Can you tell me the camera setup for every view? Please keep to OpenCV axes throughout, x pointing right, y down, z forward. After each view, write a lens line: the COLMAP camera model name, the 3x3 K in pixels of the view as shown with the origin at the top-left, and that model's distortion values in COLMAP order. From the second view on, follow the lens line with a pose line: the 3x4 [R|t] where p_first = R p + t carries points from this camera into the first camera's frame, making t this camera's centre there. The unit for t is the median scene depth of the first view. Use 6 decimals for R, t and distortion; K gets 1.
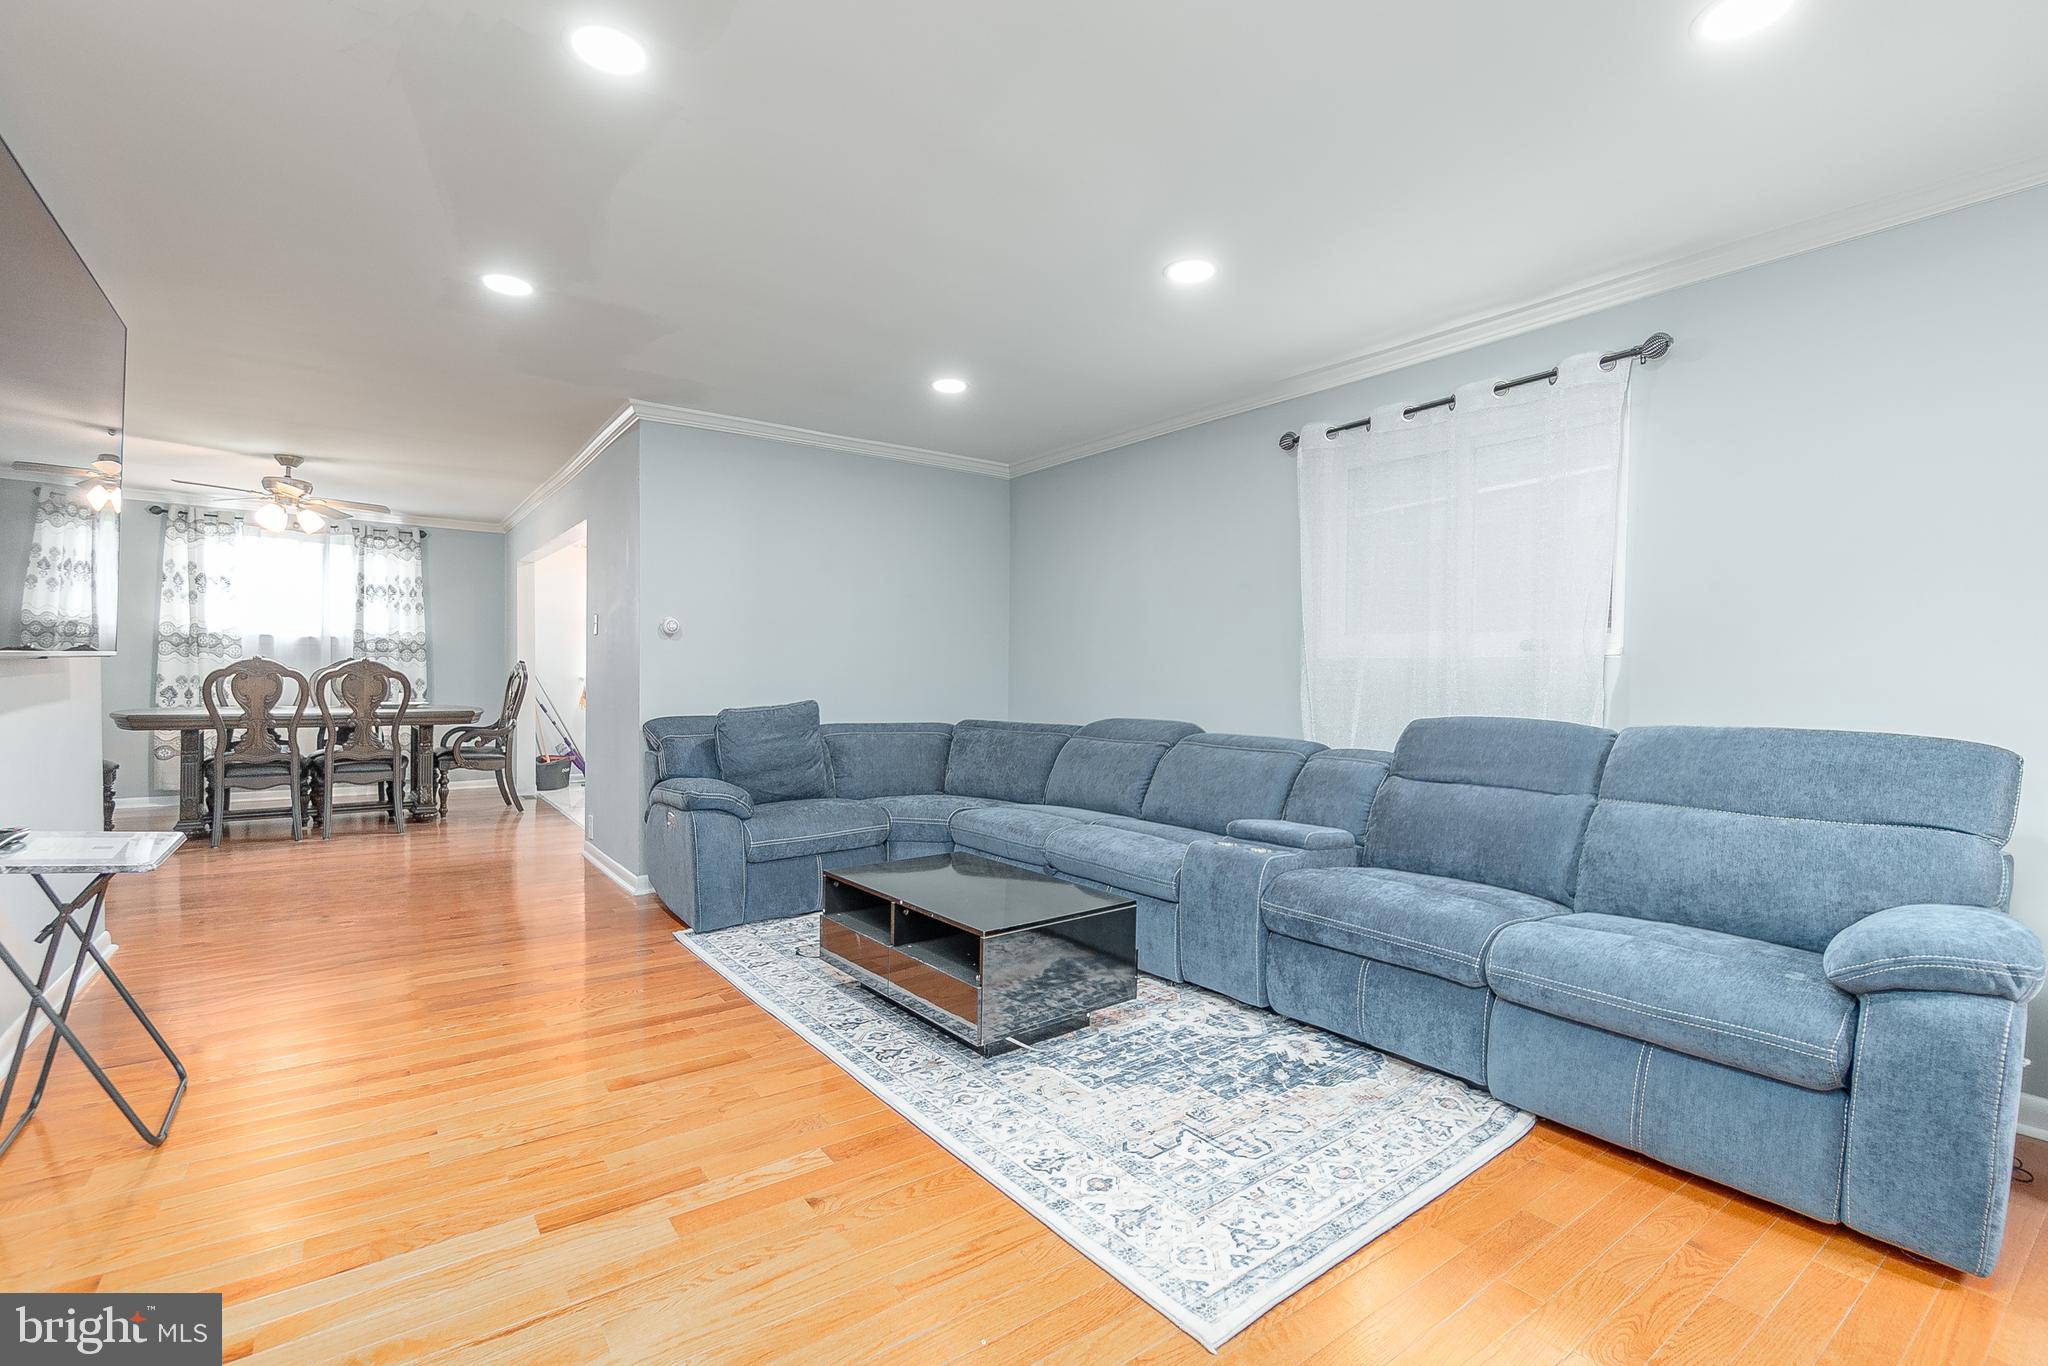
lens RADIAL K [[888.3, 0, 932.0], [0, 888.3, 693.5], [0, 0, 1]] dist [-0.005679, -0.000283]
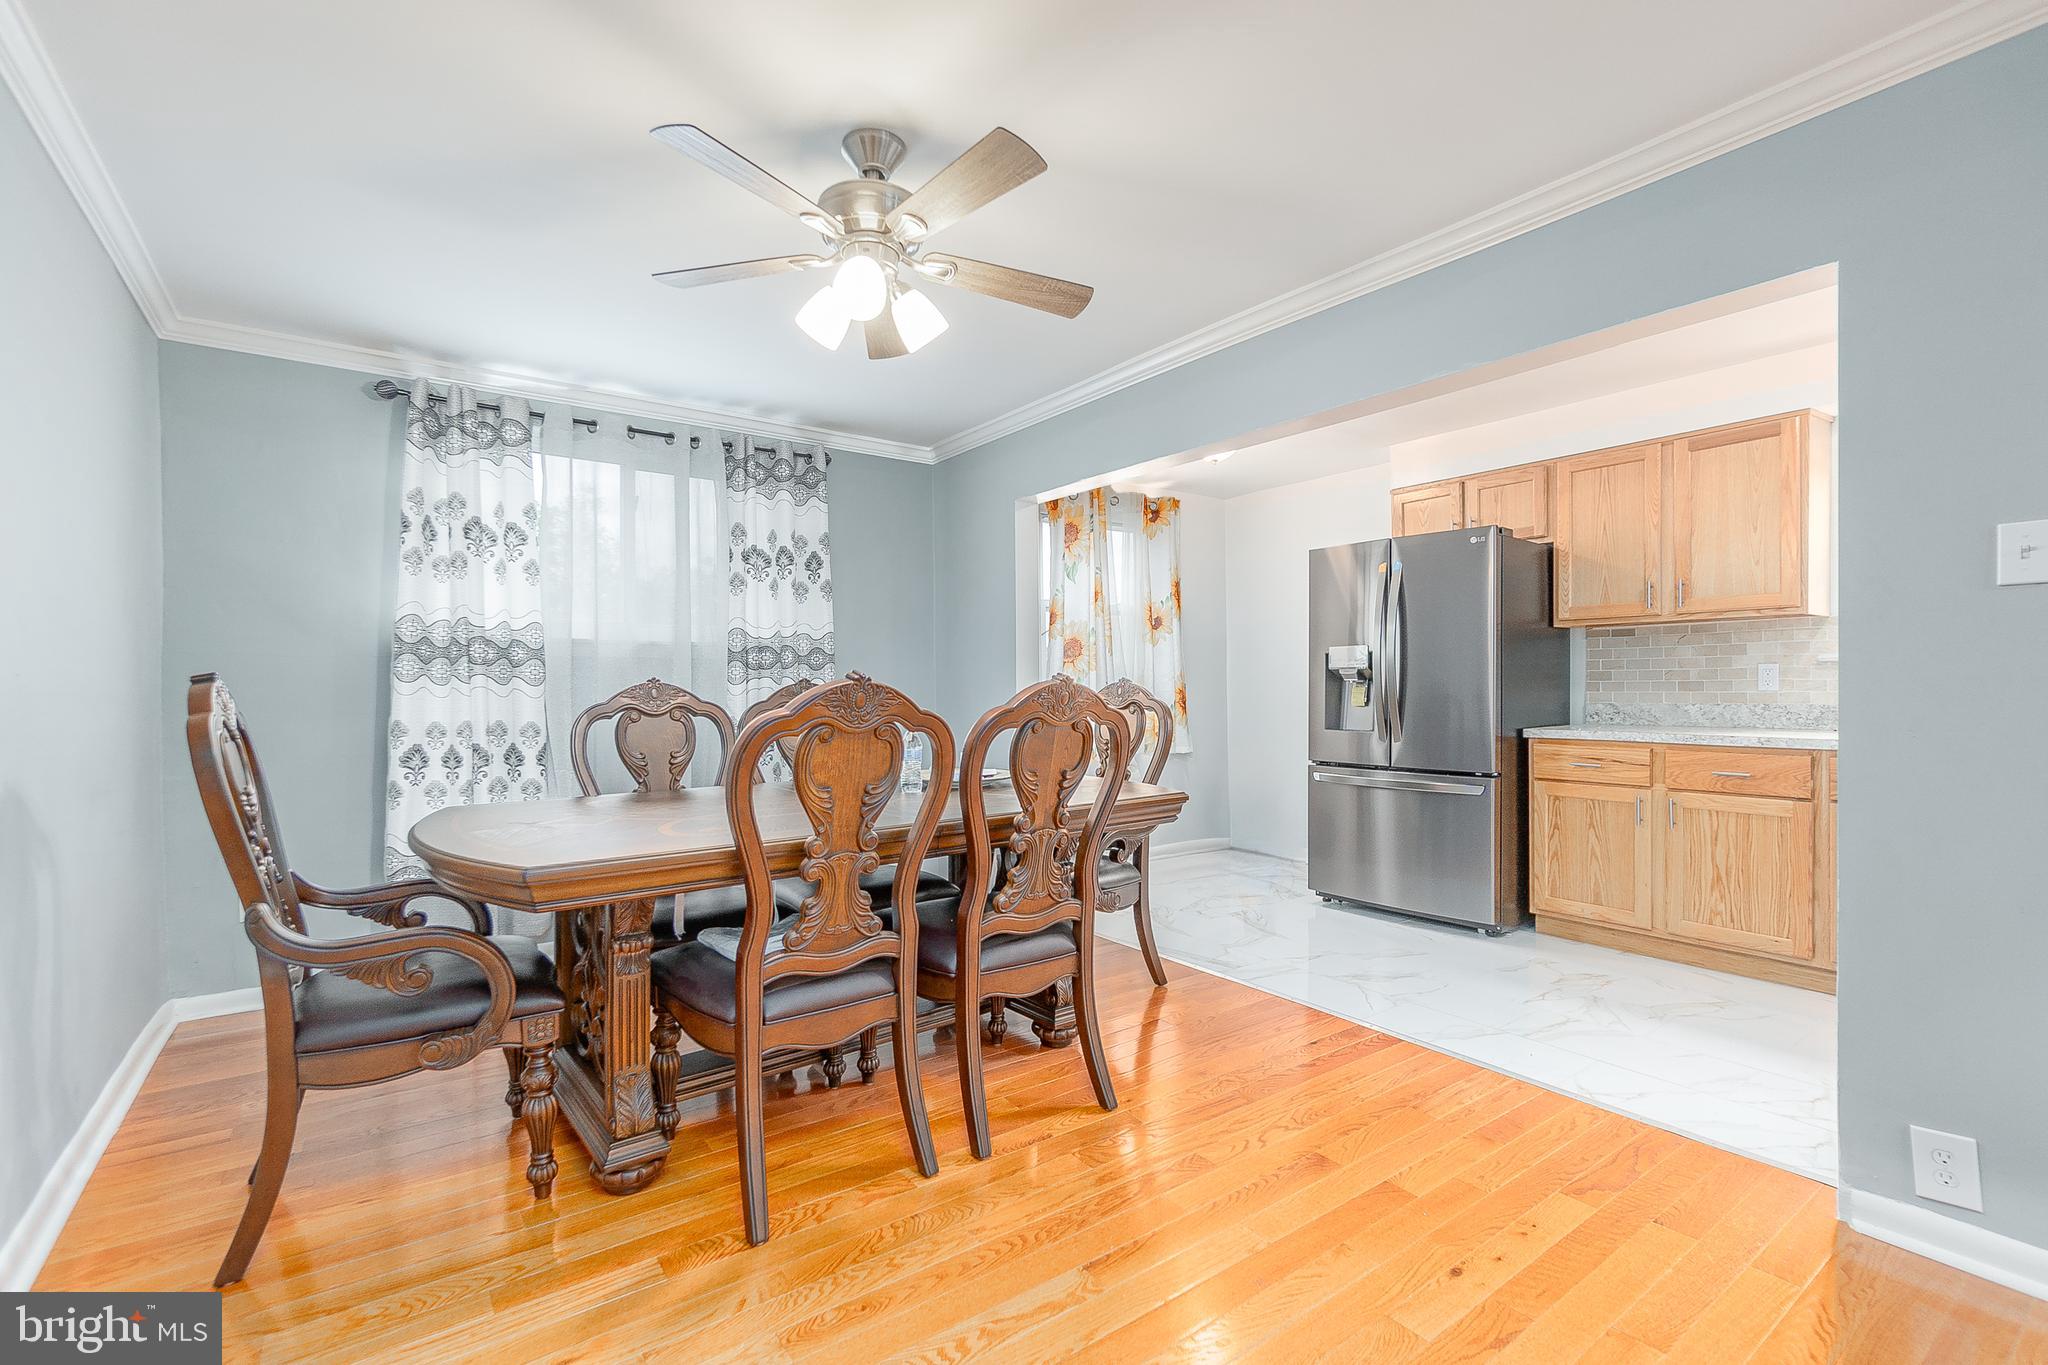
lens RADIAL K [[905.7, 0, 1010.7], [0, 905.7, 693.7], [0, 0, 1]] dist [-0.001387, -0.000070]
pose [[0.999582, -0.021658, 0.019149, -0.683617], [0.021979, 0.999619, -0.016697, -0.026518], [-0.018780, 0.017111, 0.999677, 0.617840]]
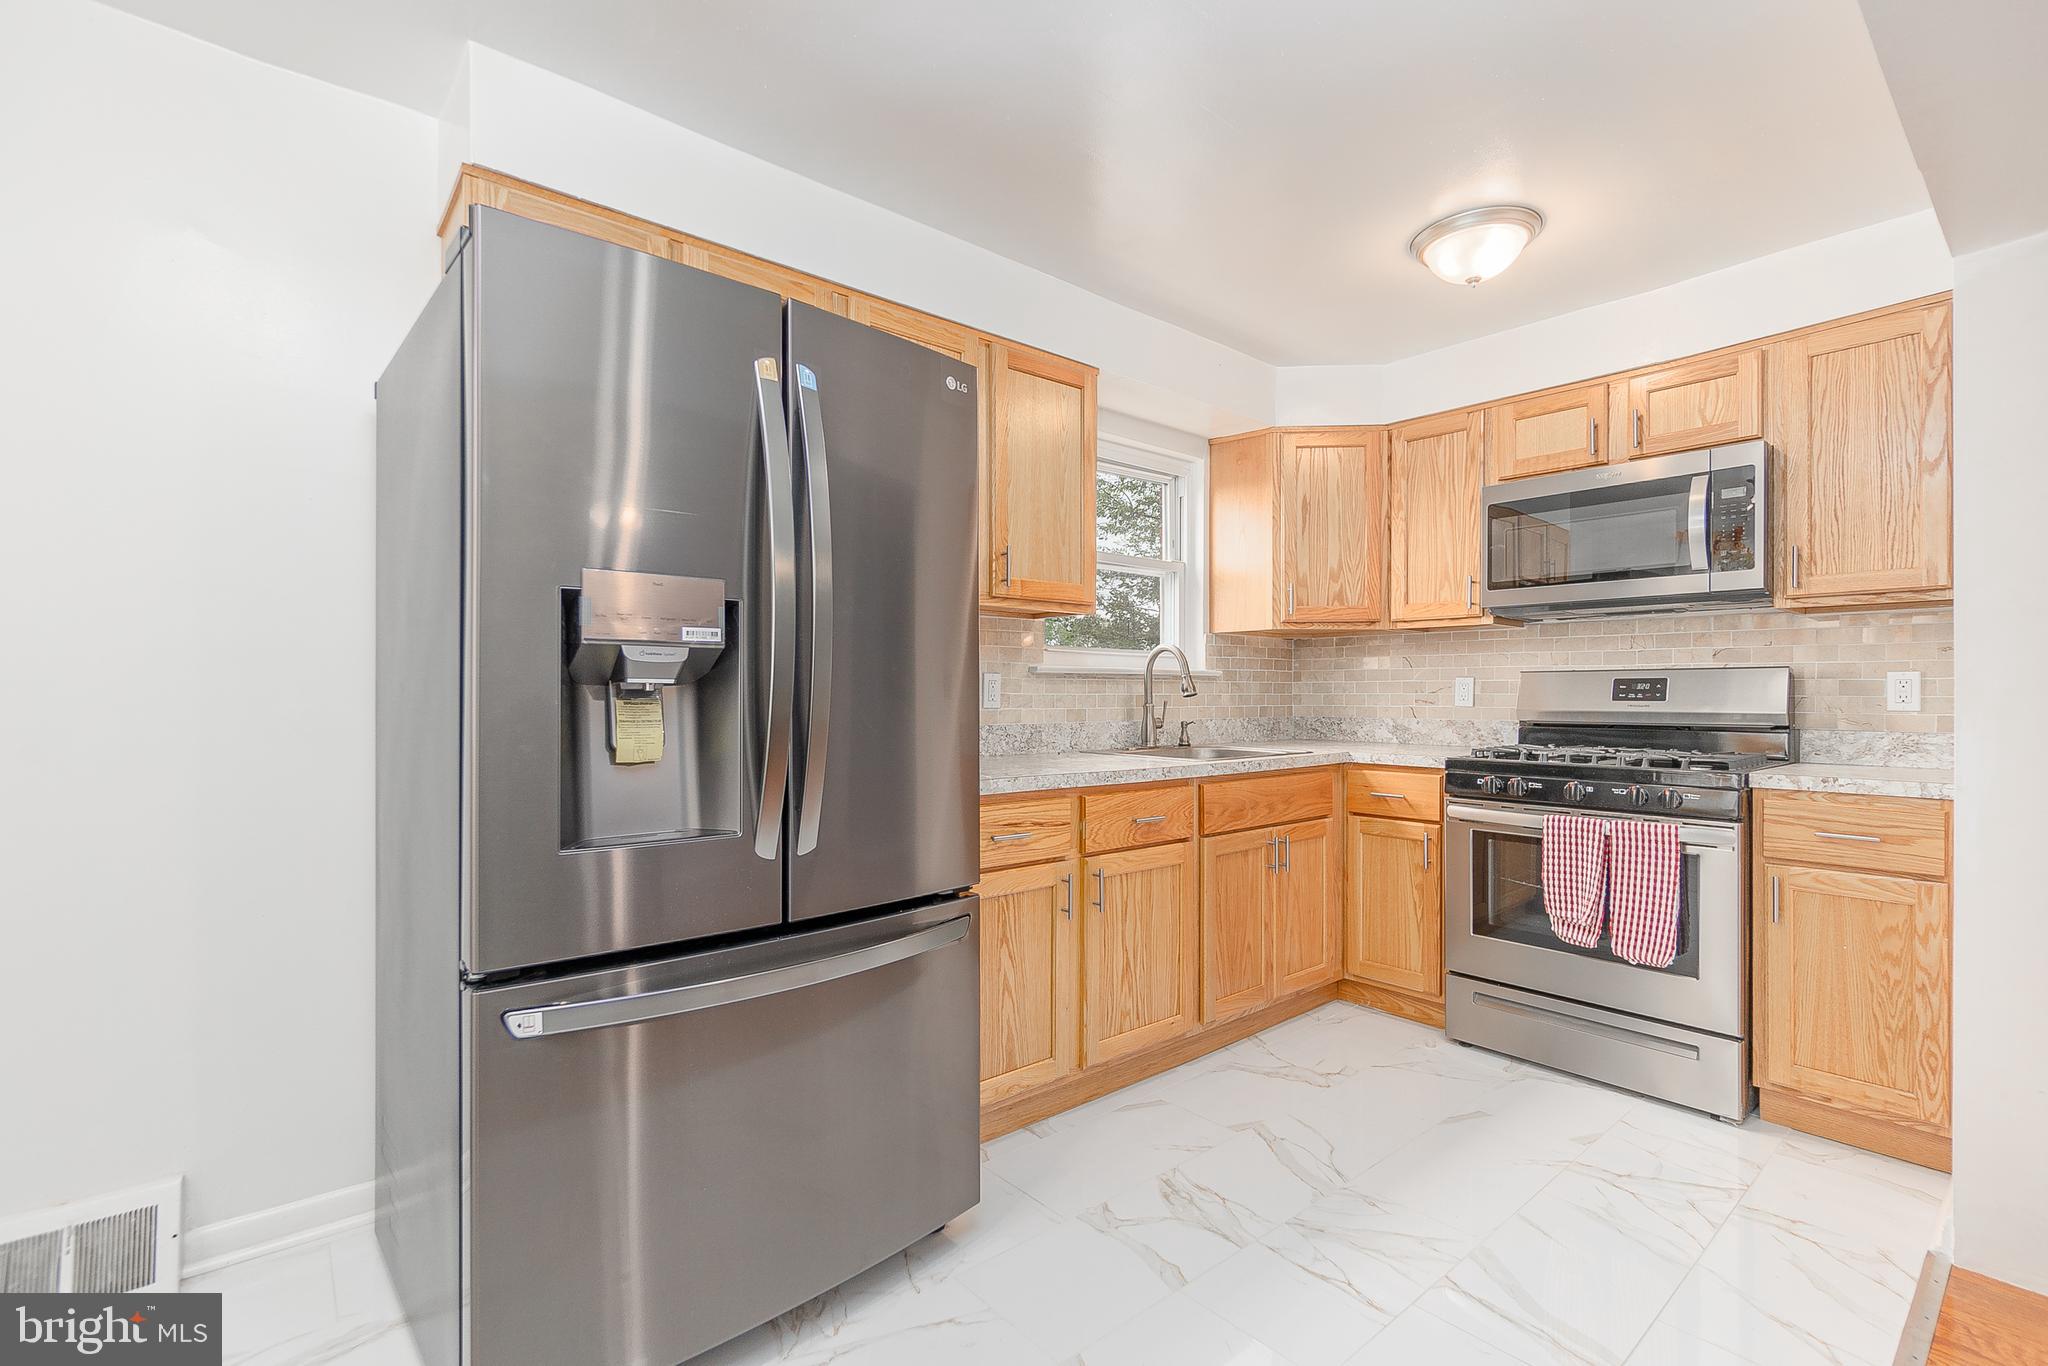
lens RADIAL K [[906.9, 0, 1025.8], [0, 906.9, 694.0], [0, 0, 1]] dist [0.000036, 0.000039]
pose [[-0.105517, -0.011838, 0.994347, -0.632414], [0.022520, 0.999644, 0.014290, -0.043485], [-0.994163, 0.023900, -0.105212, 1.340462]]
